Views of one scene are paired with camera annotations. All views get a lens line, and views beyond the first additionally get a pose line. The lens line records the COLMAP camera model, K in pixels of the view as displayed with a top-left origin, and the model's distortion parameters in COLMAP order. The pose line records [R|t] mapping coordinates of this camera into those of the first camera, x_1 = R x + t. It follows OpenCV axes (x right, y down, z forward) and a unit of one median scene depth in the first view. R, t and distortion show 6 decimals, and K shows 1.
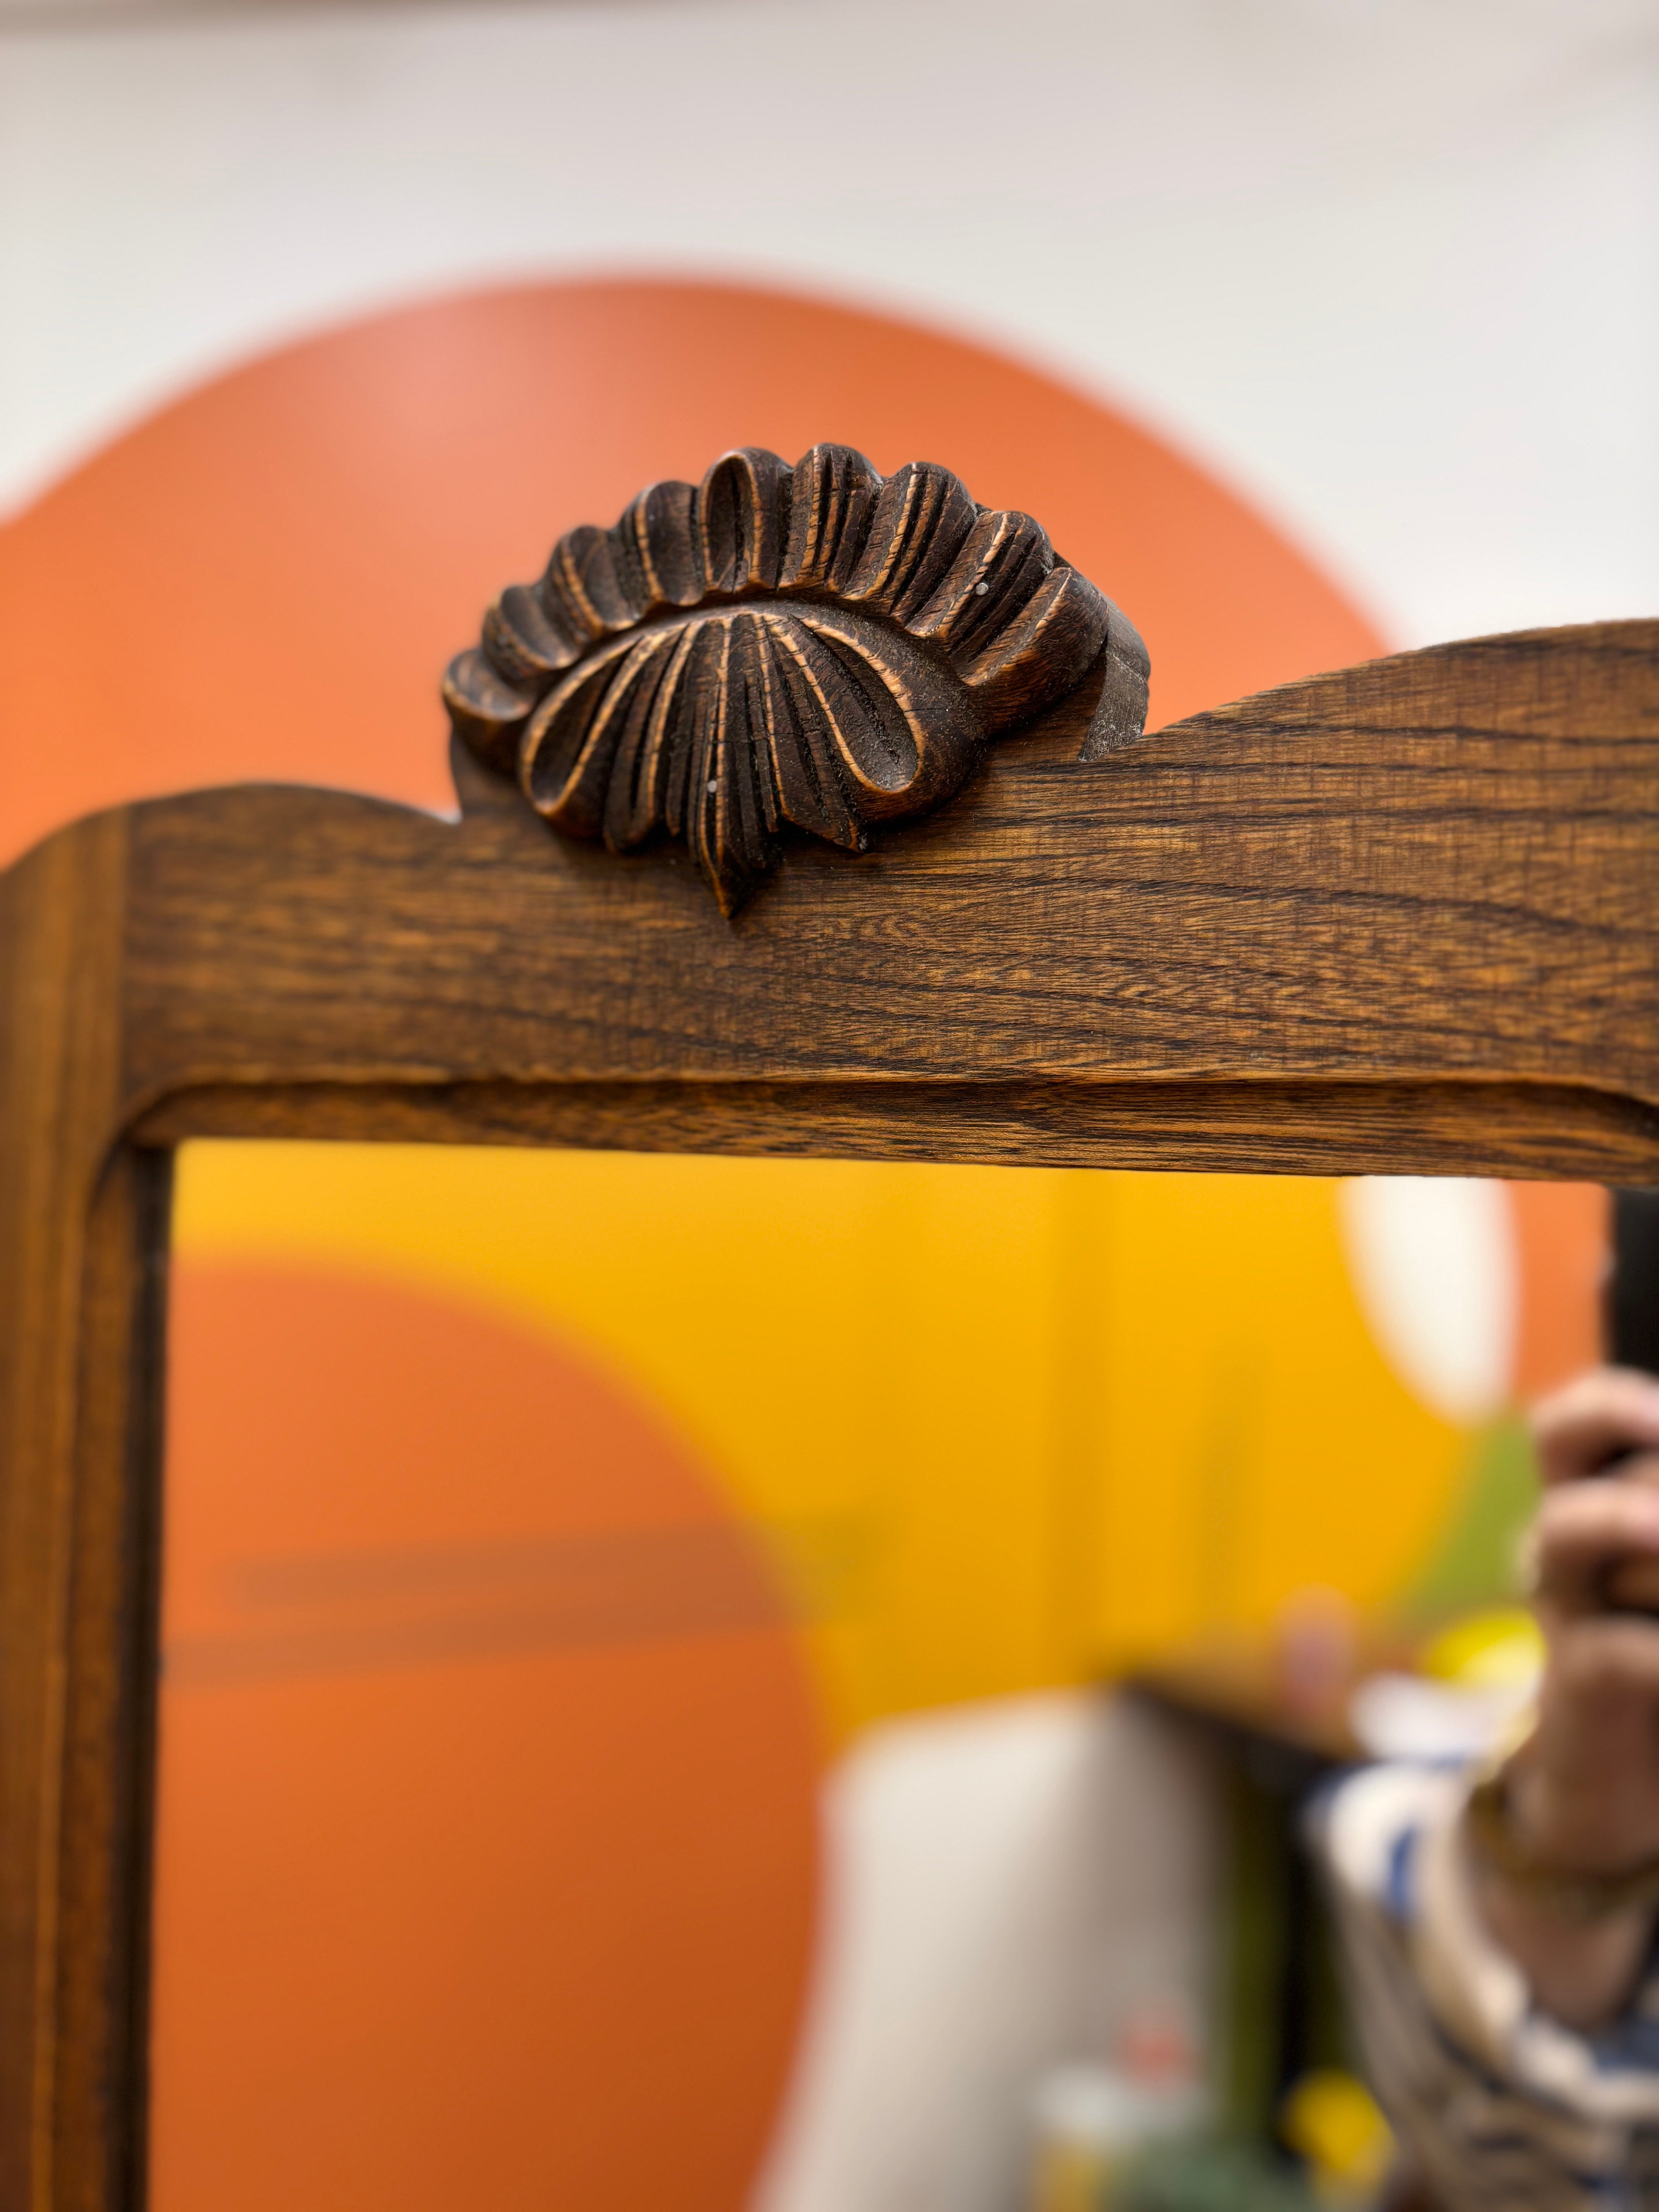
lens RADIAL K [[1677.7, 0, 829.8], [0, 1677.7, 1095.2], [0, 0, 1]] dist [0.056640, -0.088070]
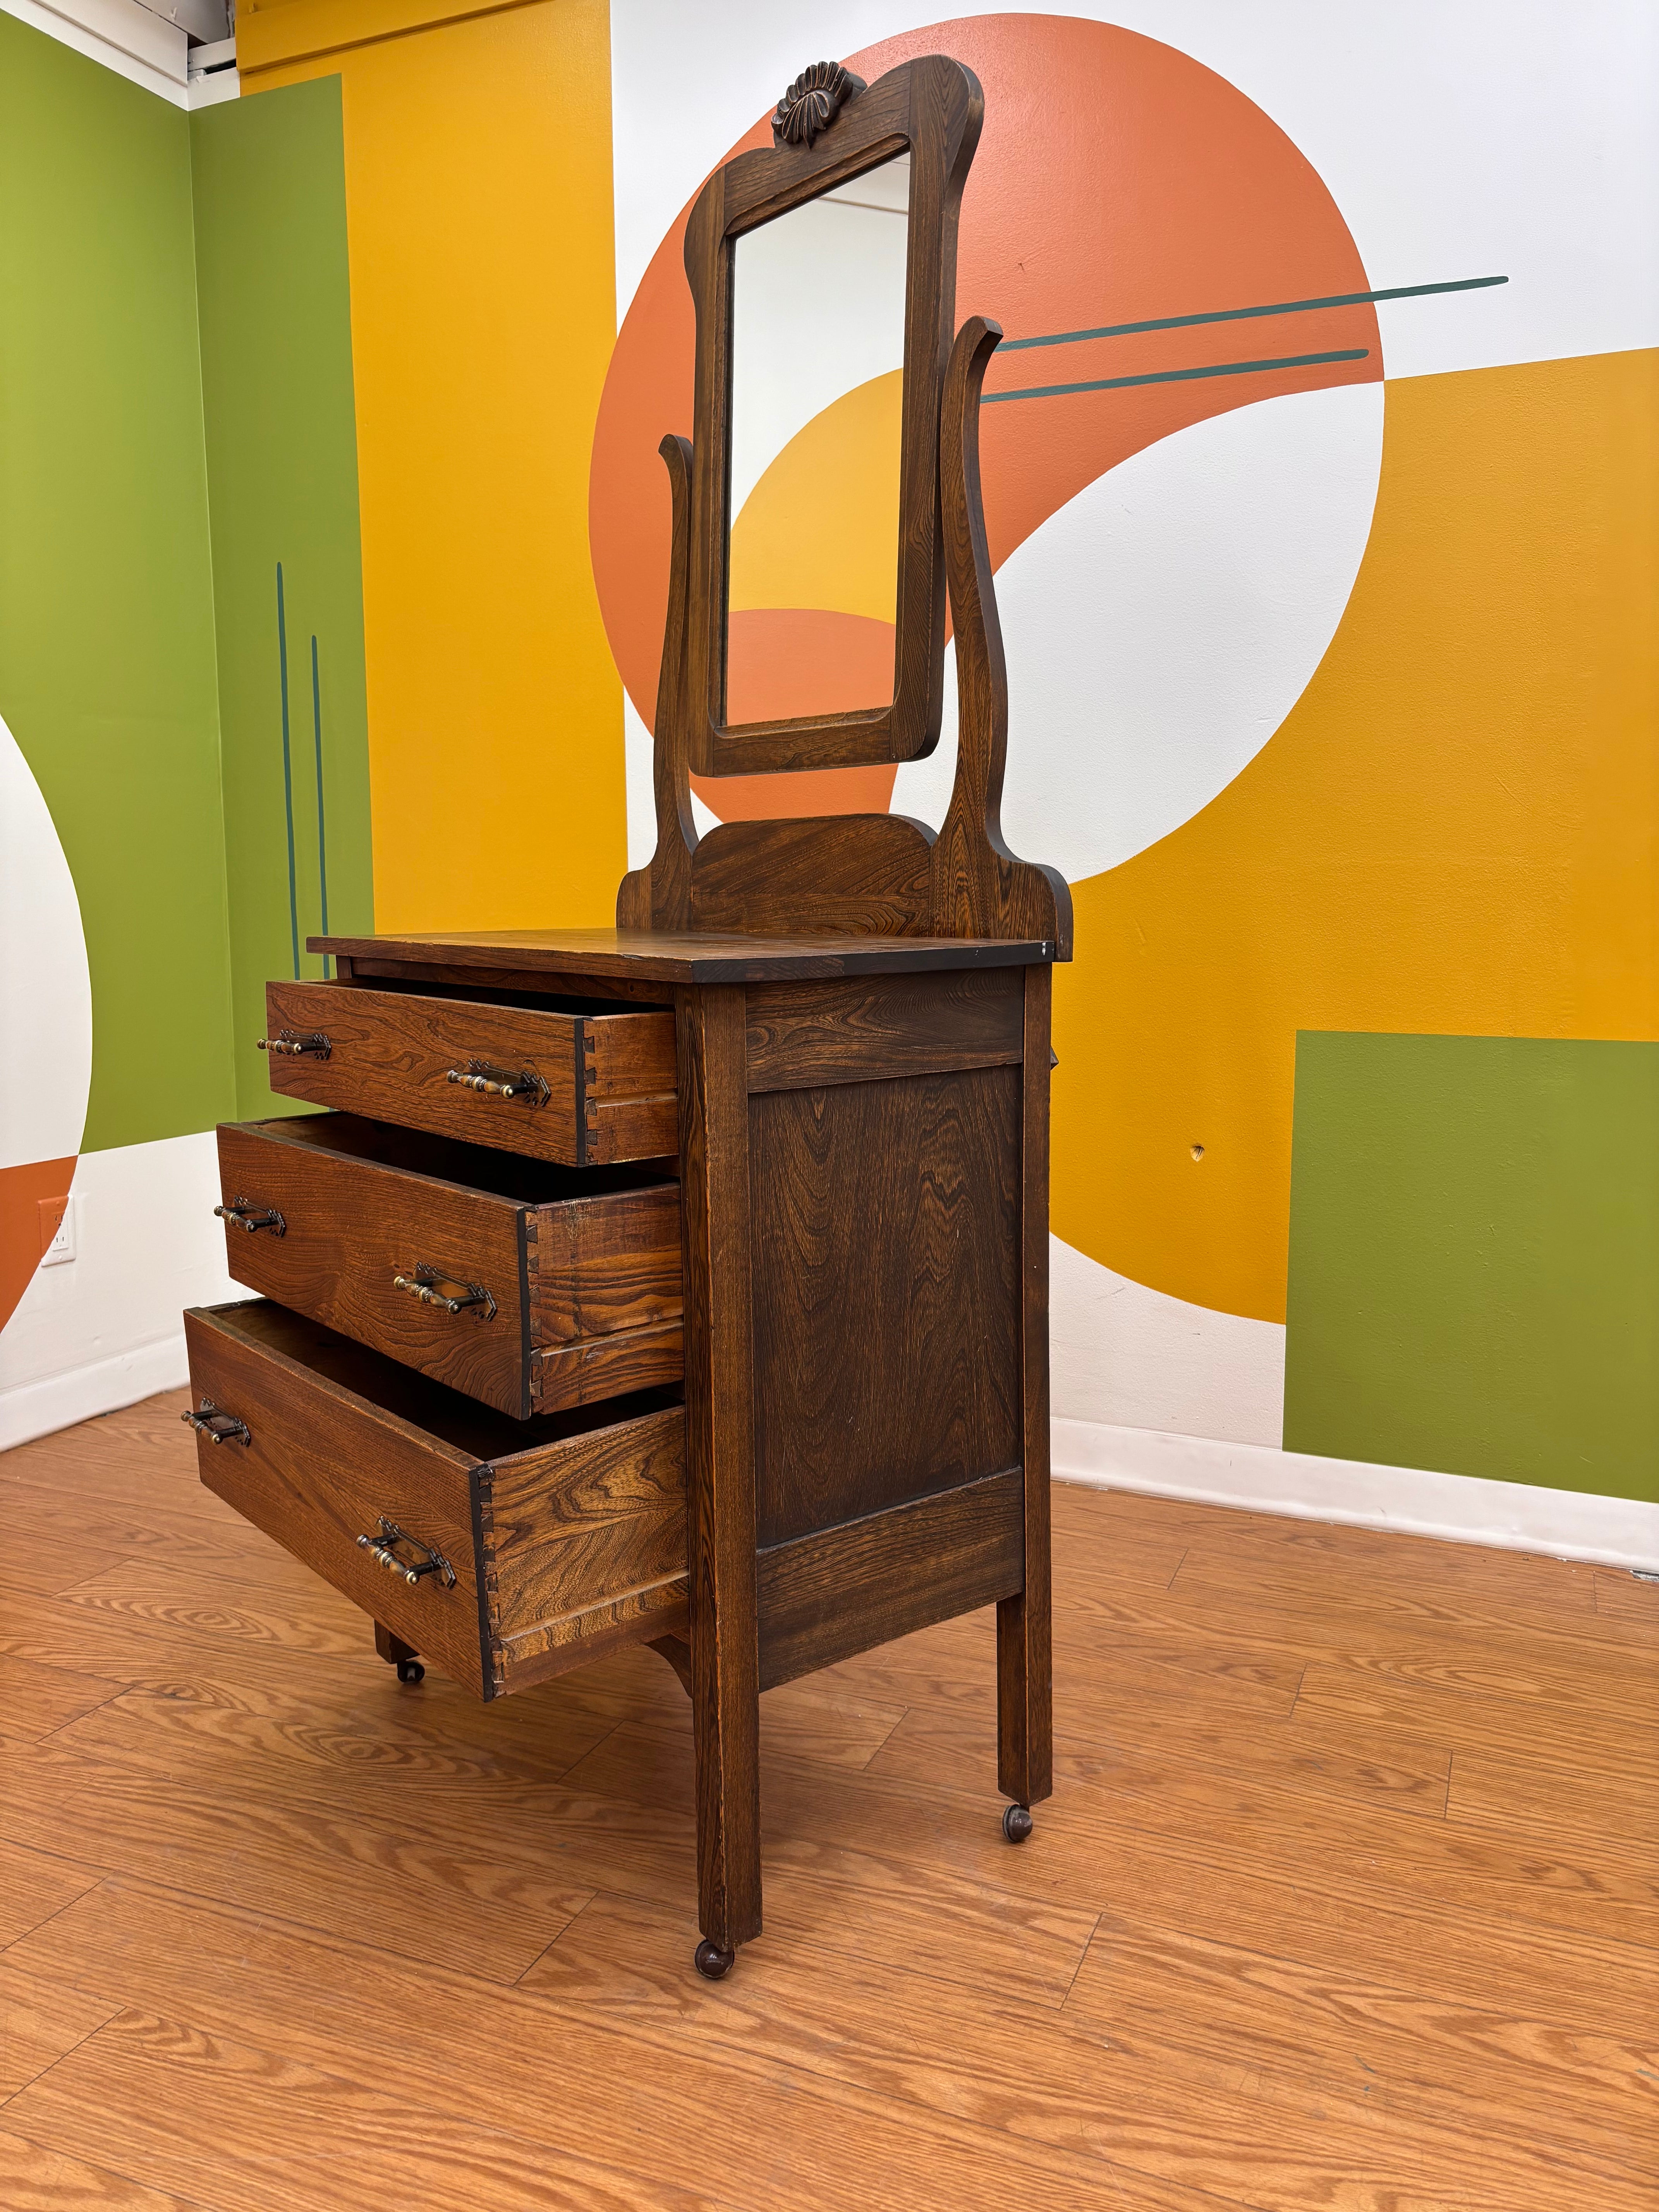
lens RADIAL K [[1673.8, 0, 839.7], [0, 1673.8, 1105.7], [0, 0, 1]] dist [0.086760, -0.101039]
pose [[0.930092, 0.041716, -0.364950, 2.379985], [0.003261, 0.992553, 0.121767, 2.524731], [0.367312, -0.114444, 0.923030, -4.931676]]
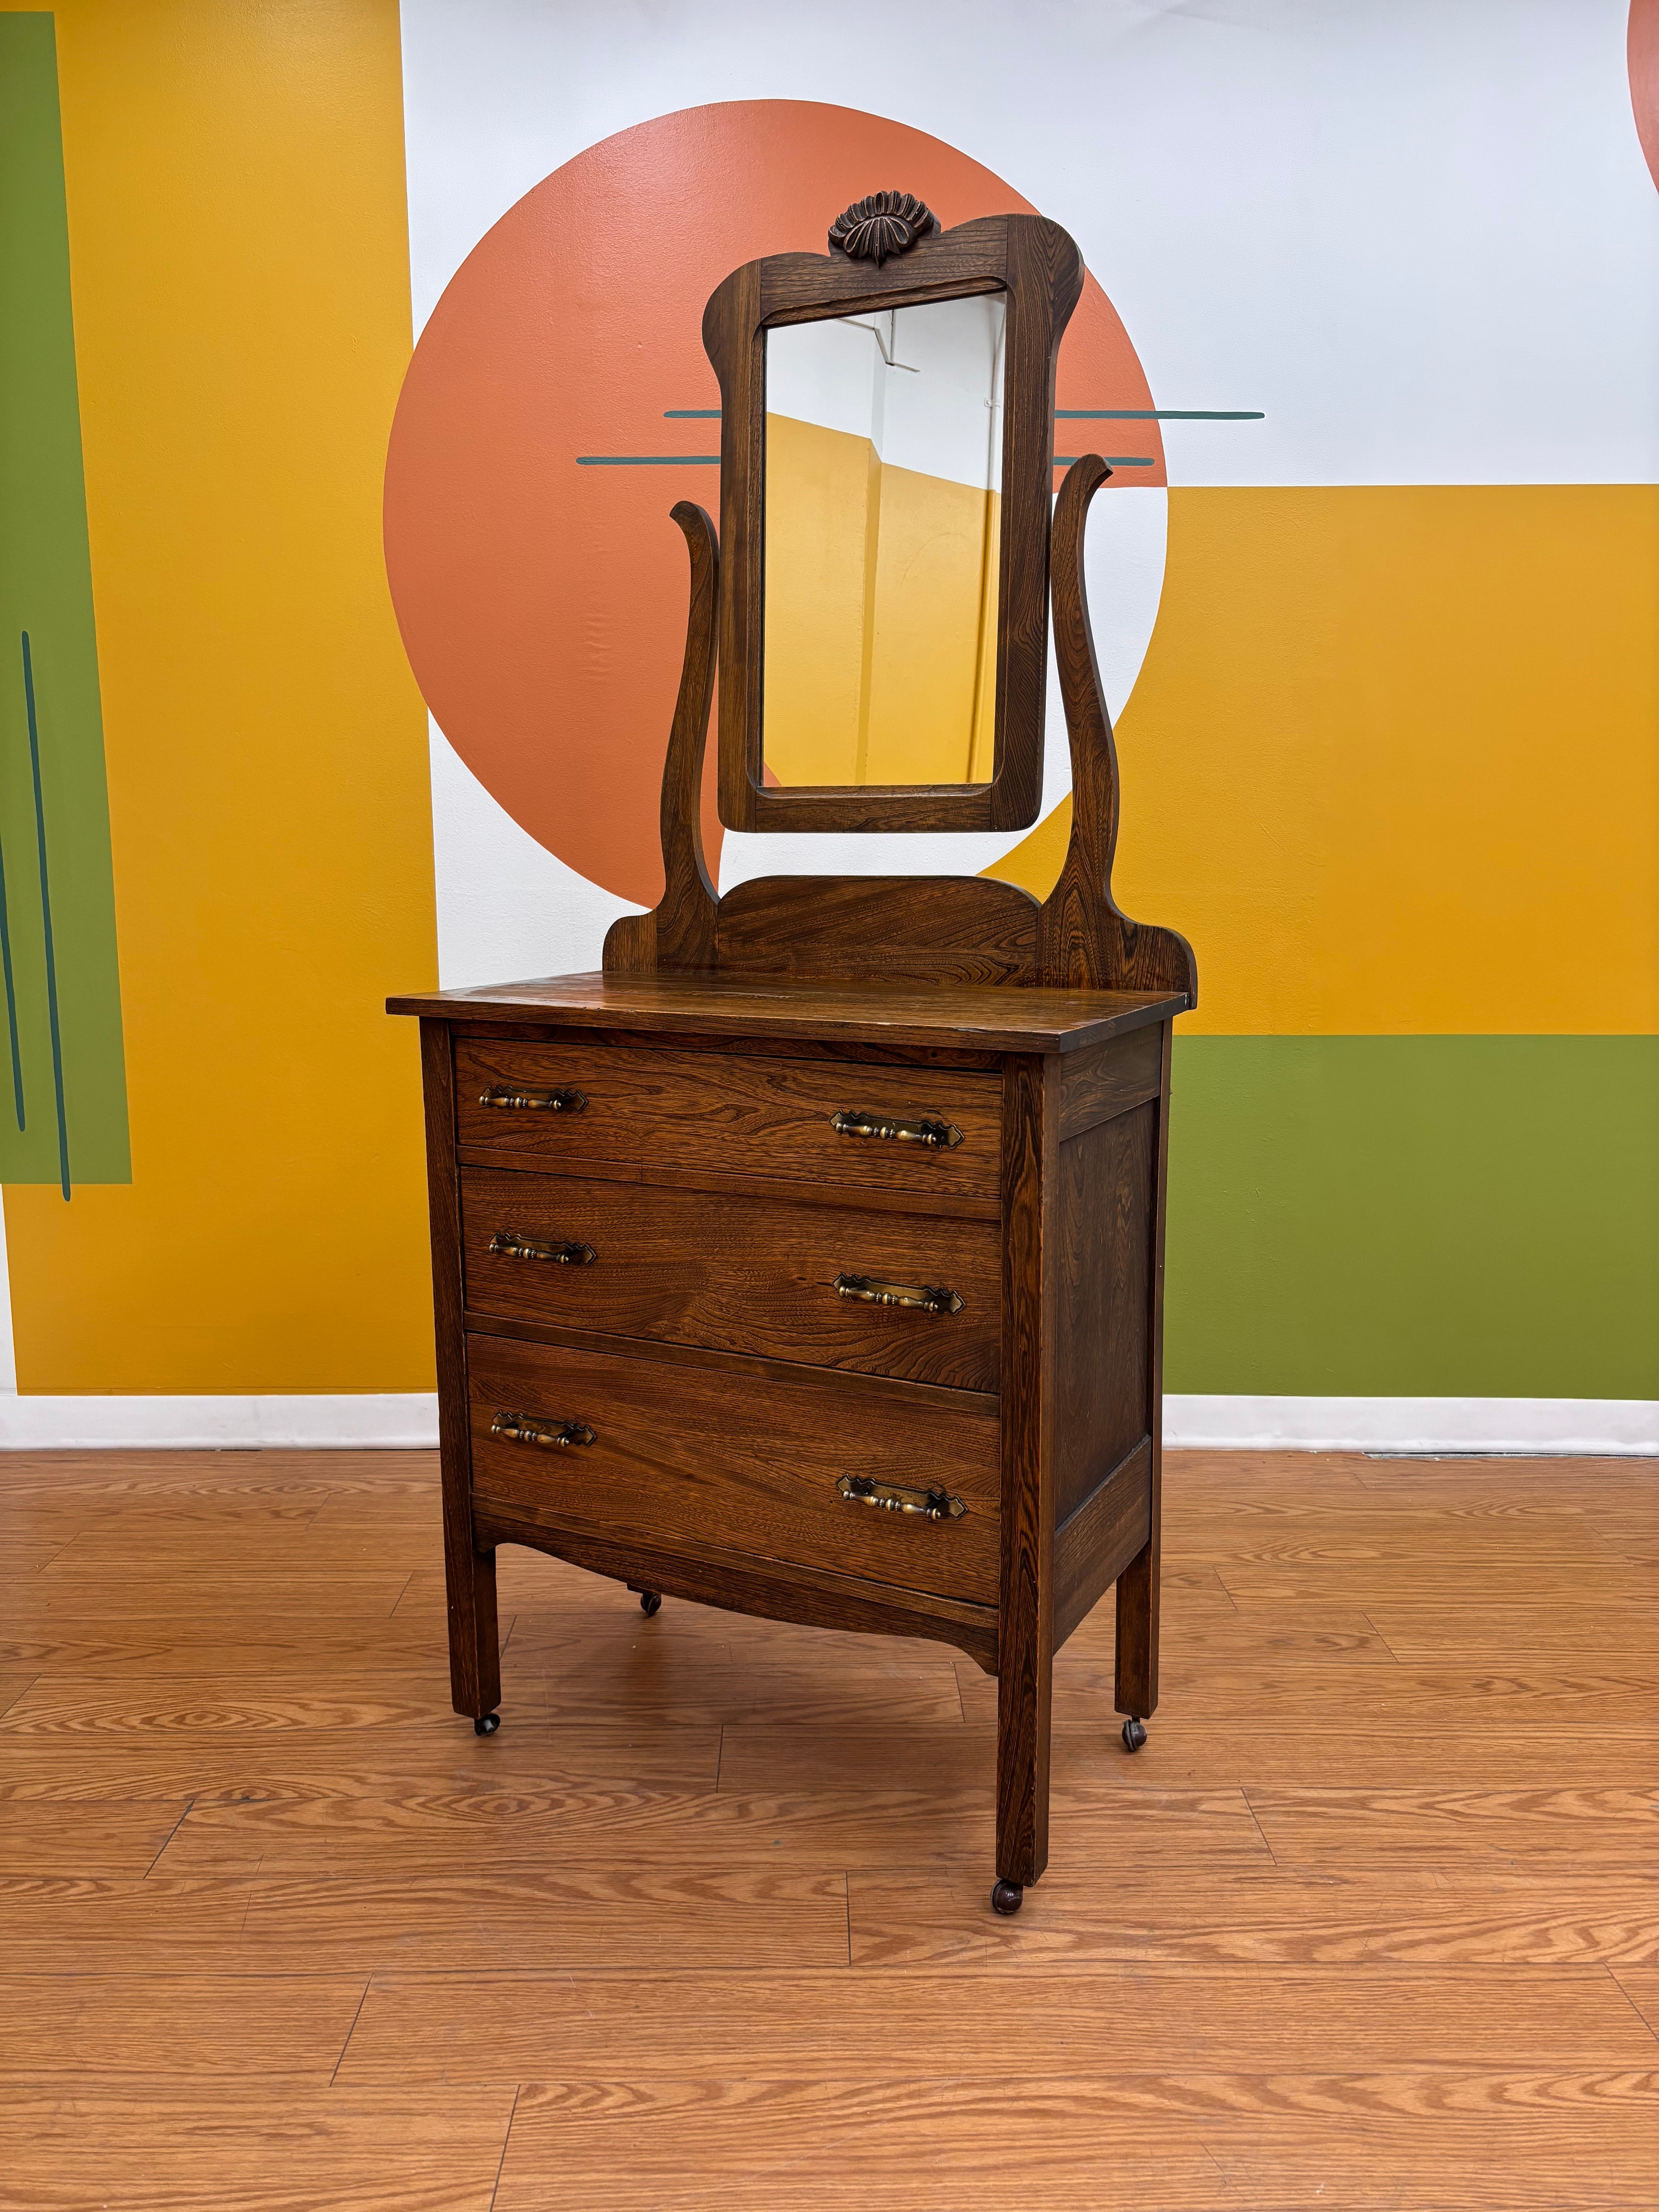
lens RADIAL K [[1673.8, 0, 839.7], [0, 1673.8, 1105.7], [0, 0, 1]] dist [0.086760, -0.101039]
pose [[0.999204, -0.010190, 0.038577, -0.496603], [0.004436, 0.989219, 0.146378, 2.145267], [-0.039652, -0.146090, 0.988476, -5.994046]]
